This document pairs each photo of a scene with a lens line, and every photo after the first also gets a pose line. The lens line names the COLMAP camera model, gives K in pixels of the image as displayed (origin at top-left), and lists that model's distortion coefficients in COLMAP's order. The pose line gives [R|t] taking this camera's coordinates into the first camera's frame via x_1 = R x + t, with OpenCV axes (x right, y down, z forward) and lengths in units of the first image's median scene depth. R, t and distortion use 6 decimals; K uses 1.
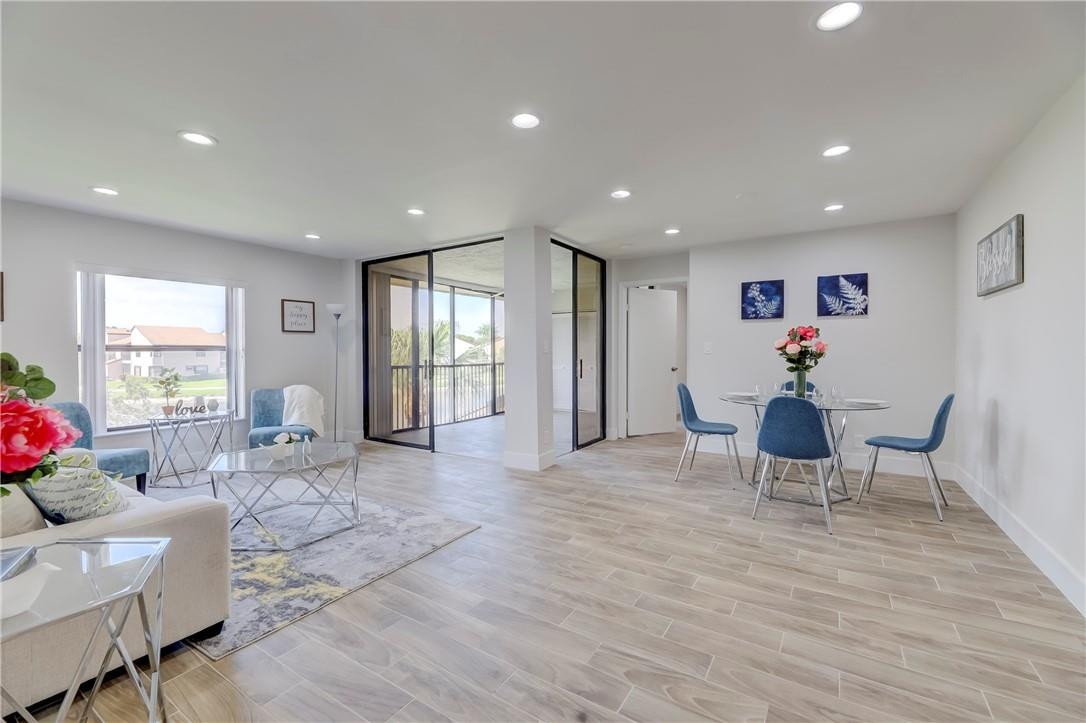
lens RADIAL K [[444.1, 0, 538.3], [0, 444.1, 354.0], [0, 0, 1]] dist [-0.046020, 0.005937]
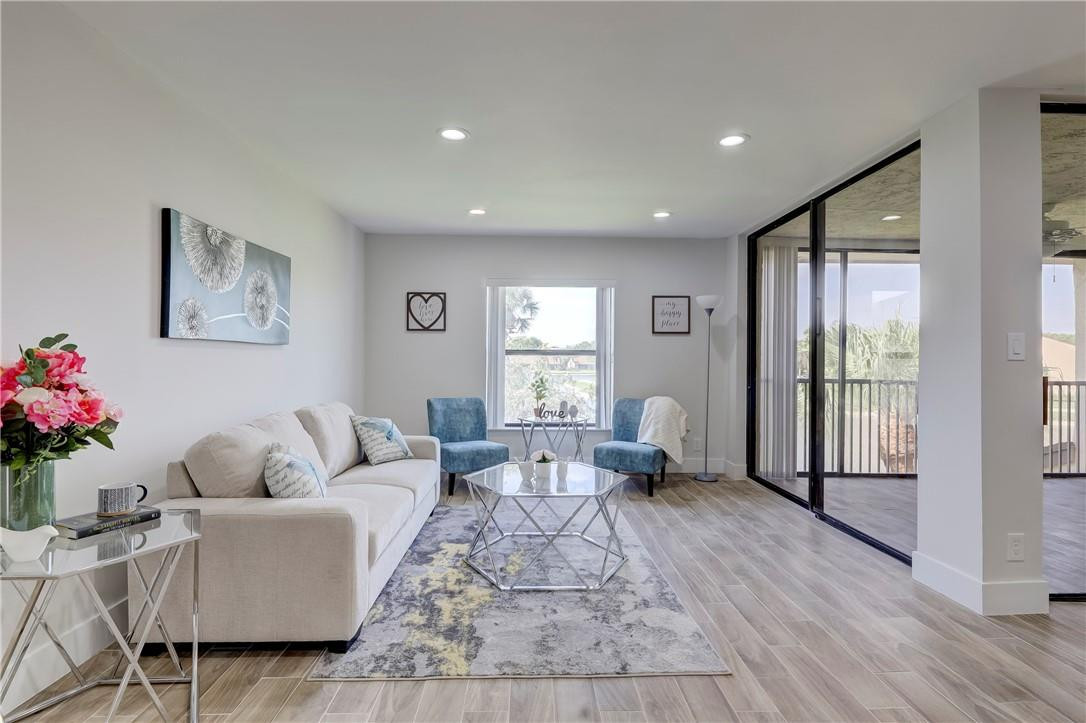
lens RADIAL K [[523.3, 0, 542.0], [0, 523.3, 363.7], [0, 0, 1]] dist [-0.001374, -0.000217]
pose [[0.561760, 0.017356, -0.827118, 0.196140], [-0.013861, 0.999837, 0.011566, -0.000545], [0.827184, 0.004967, 0.561909, 0.317213]]
